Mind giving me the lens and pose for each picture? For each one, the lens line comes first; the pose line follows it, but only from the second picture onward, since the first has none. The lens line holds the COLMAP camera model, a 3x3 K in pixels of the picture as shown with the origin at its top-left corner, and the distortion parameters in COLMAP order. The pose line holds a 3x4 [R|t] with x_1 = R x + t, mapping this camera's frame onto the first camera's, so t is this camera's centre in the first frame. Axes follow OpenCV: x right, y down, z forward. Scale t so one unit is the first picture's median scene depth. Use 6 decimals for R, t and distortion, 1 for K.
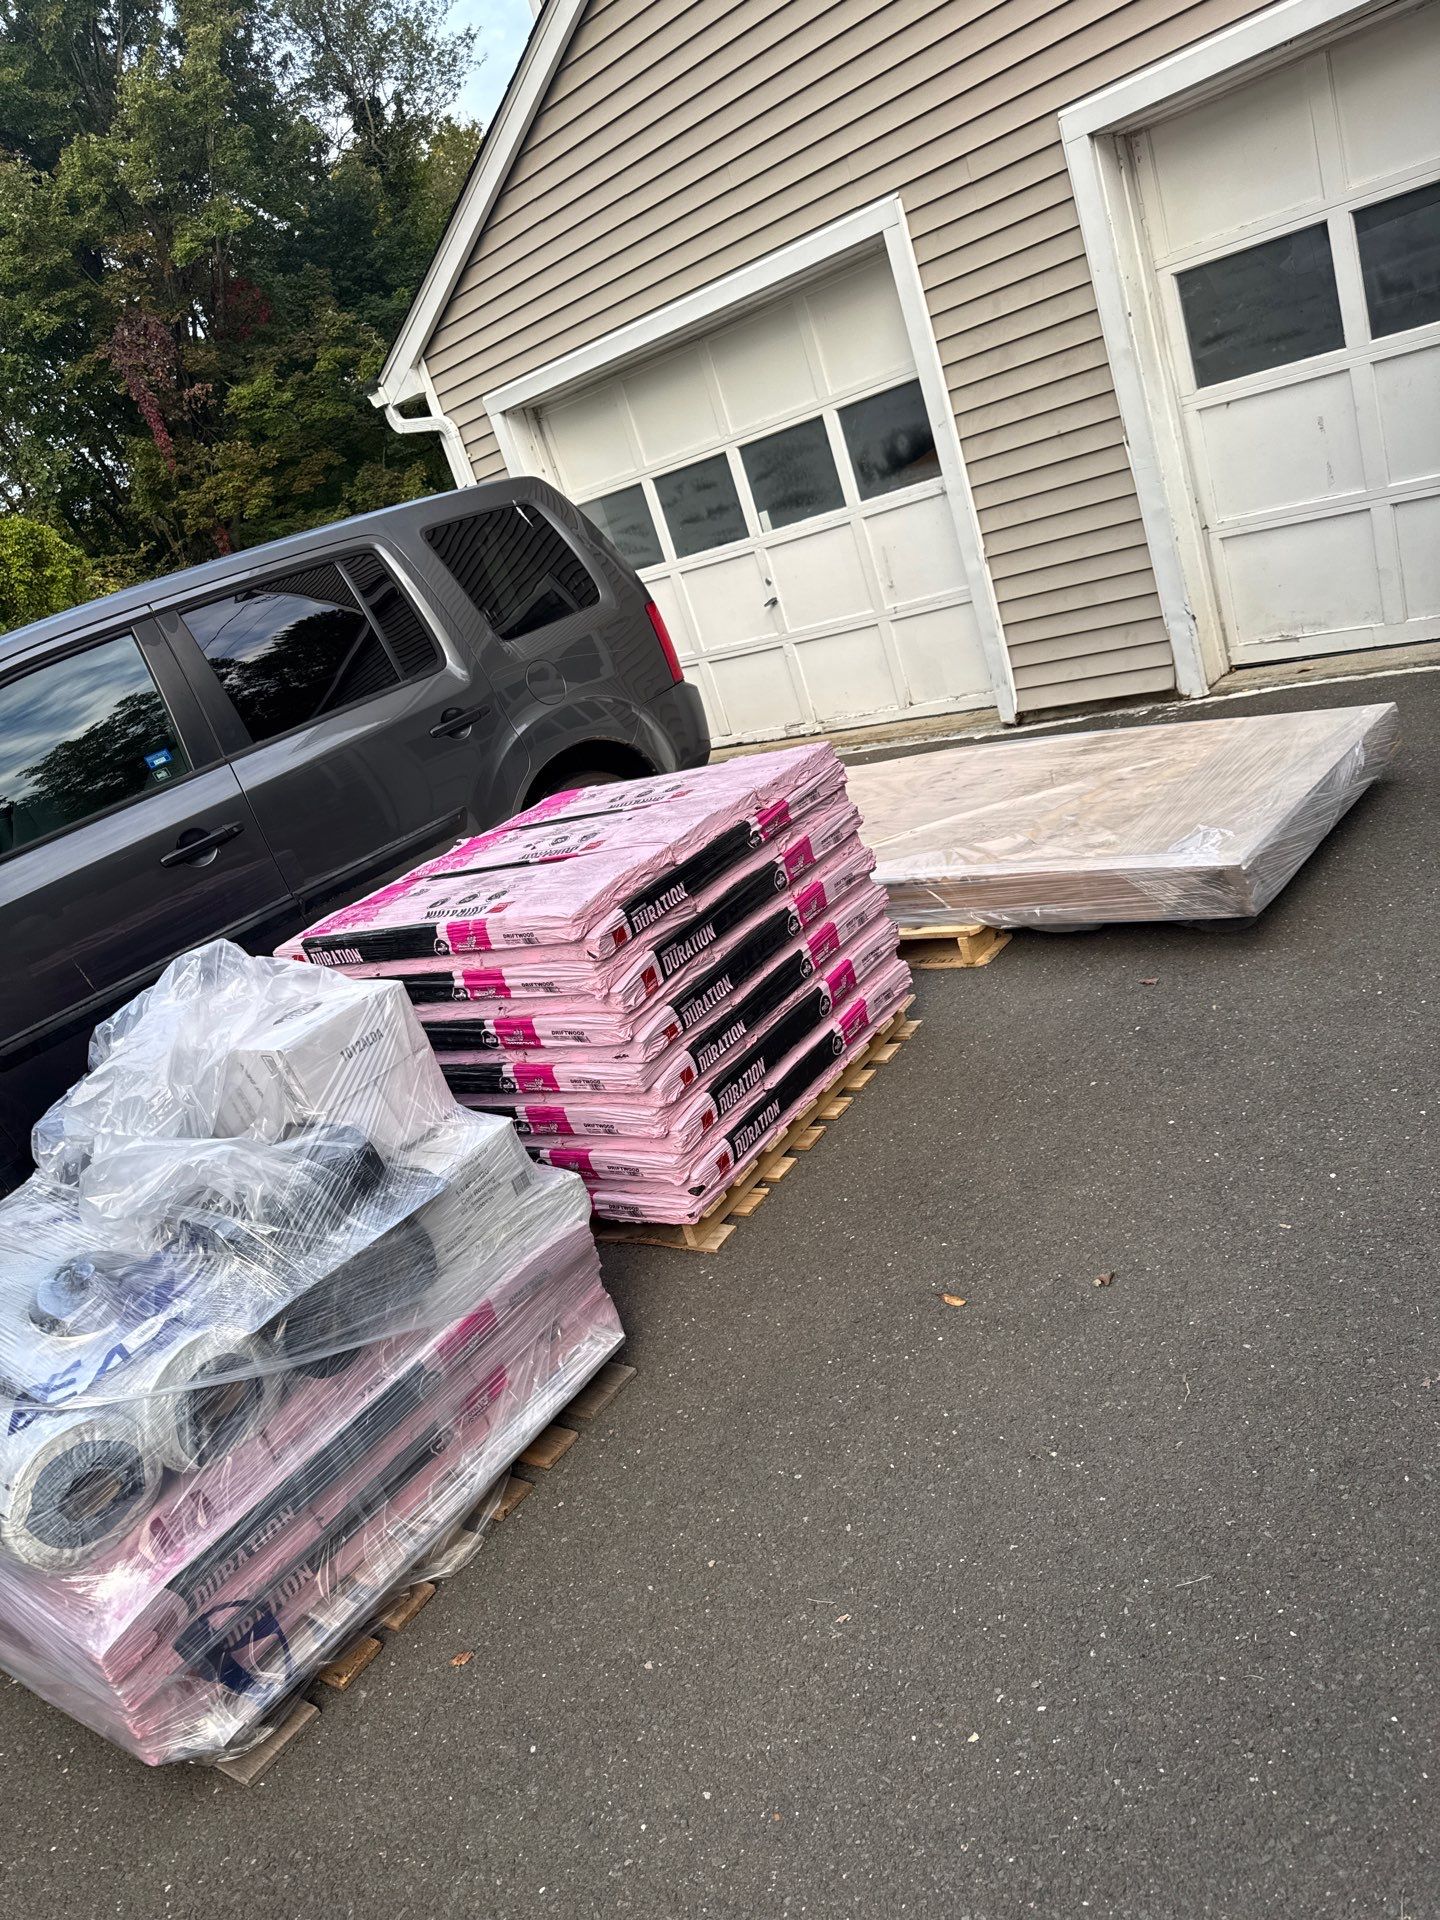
lens RADIAL K [[1323.3, 0, 727.2], [0, 1323.3, 955.2], [0, 0, 1]] dist [0.011505, -0.010042]
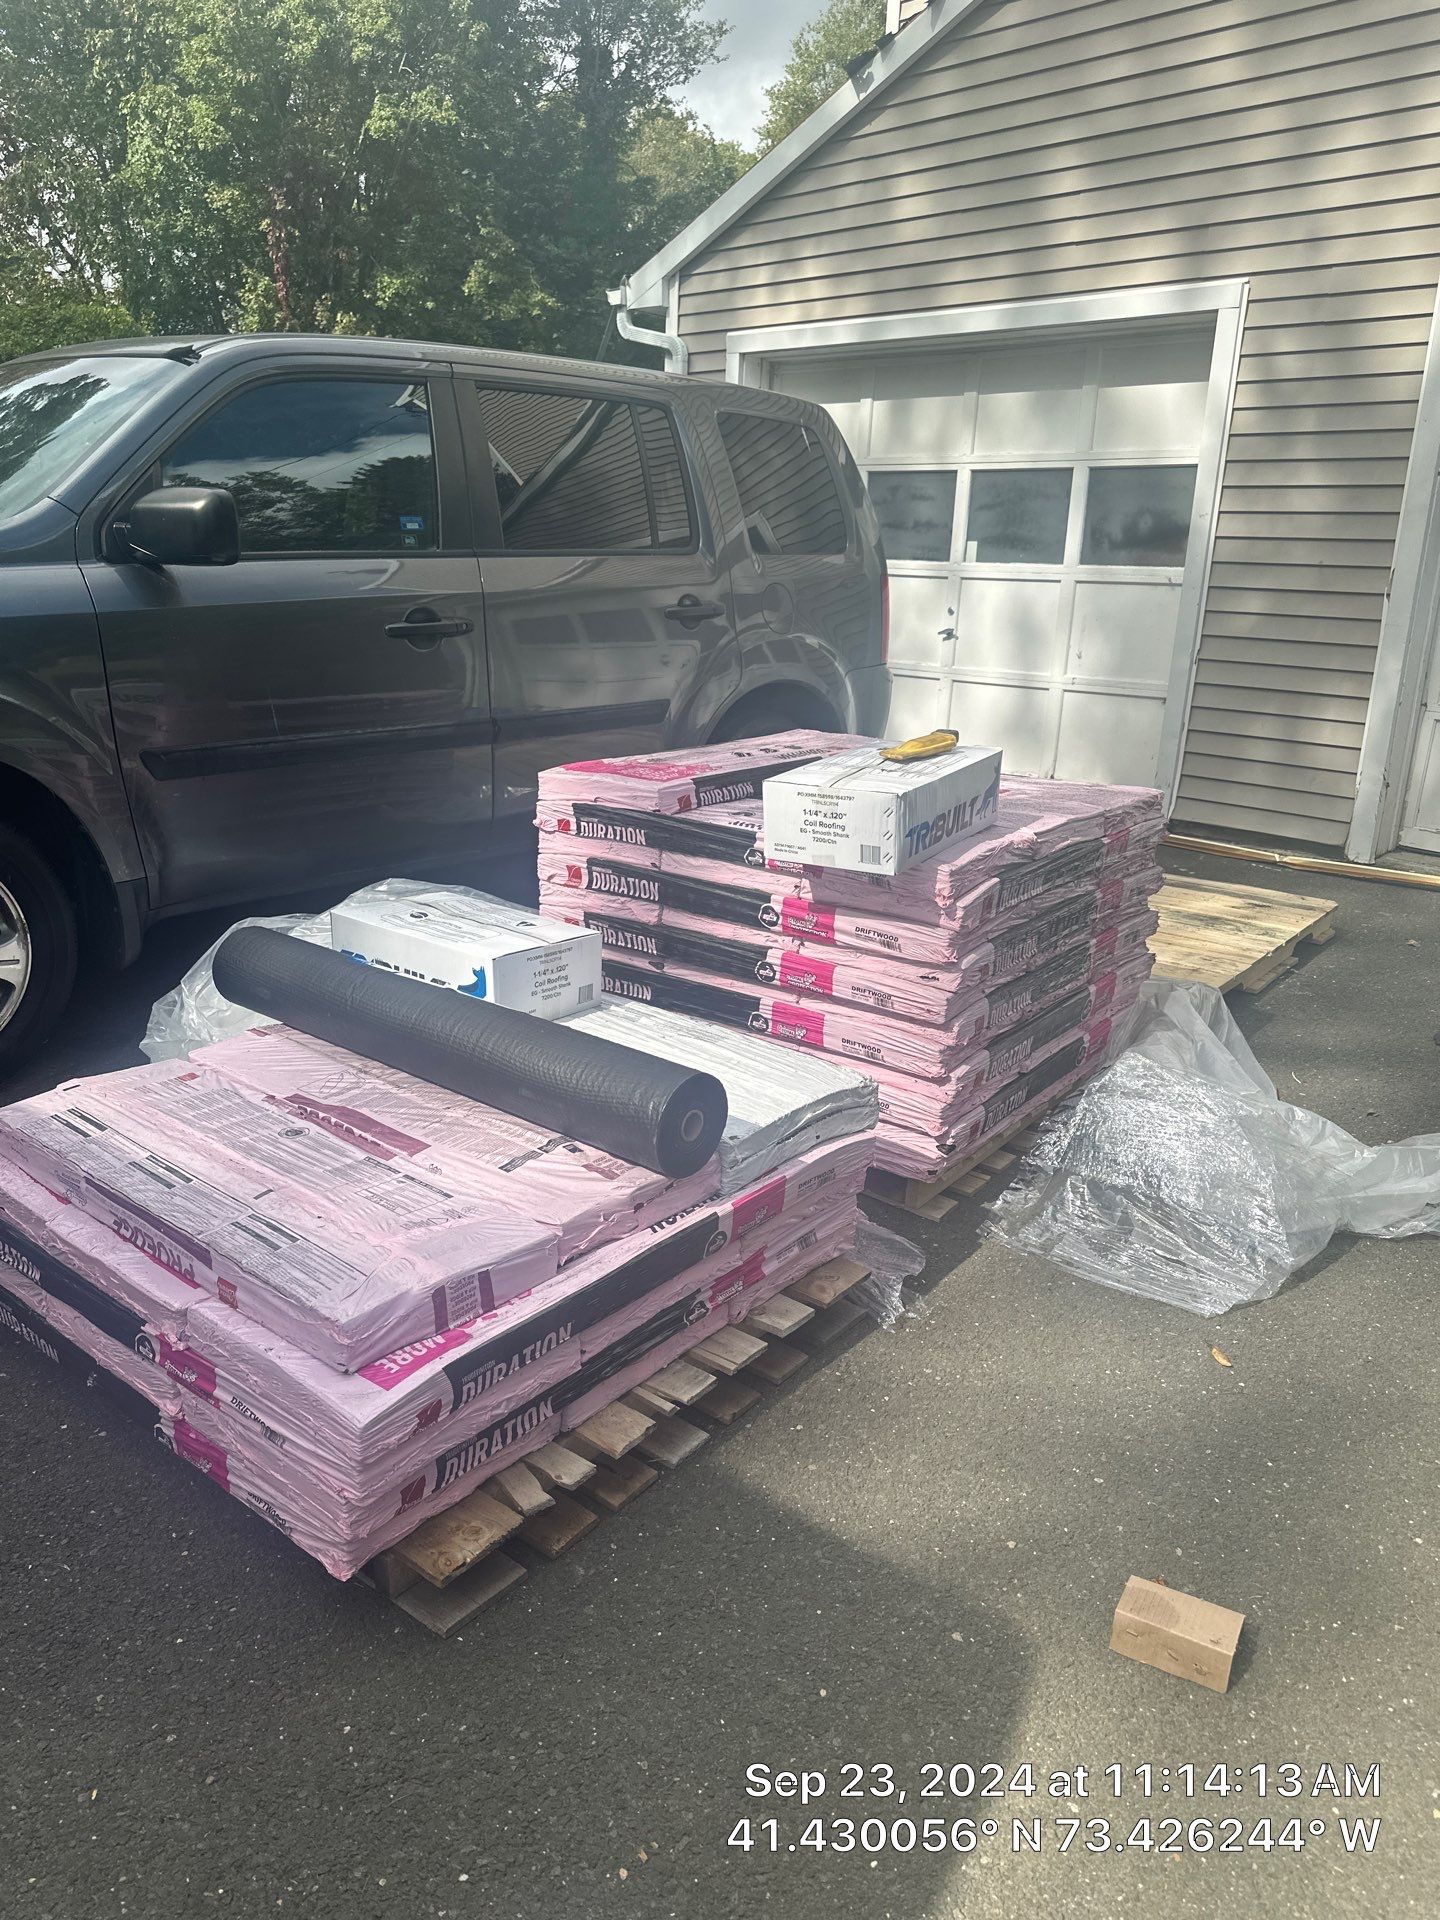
lens RADIAL K [[1323.3, 0, 709.8], [0, 1323.3, 960.3], [0, 0, 1]] dist [0.011505, -0.010042]
pose [[0.940290, 0.331676, 0.076457, -0.147304], [-0.328482, 0.943105, -0.051505, 0.080786], [-0.089190, 0.023314, 0.995742, 0.059966]]
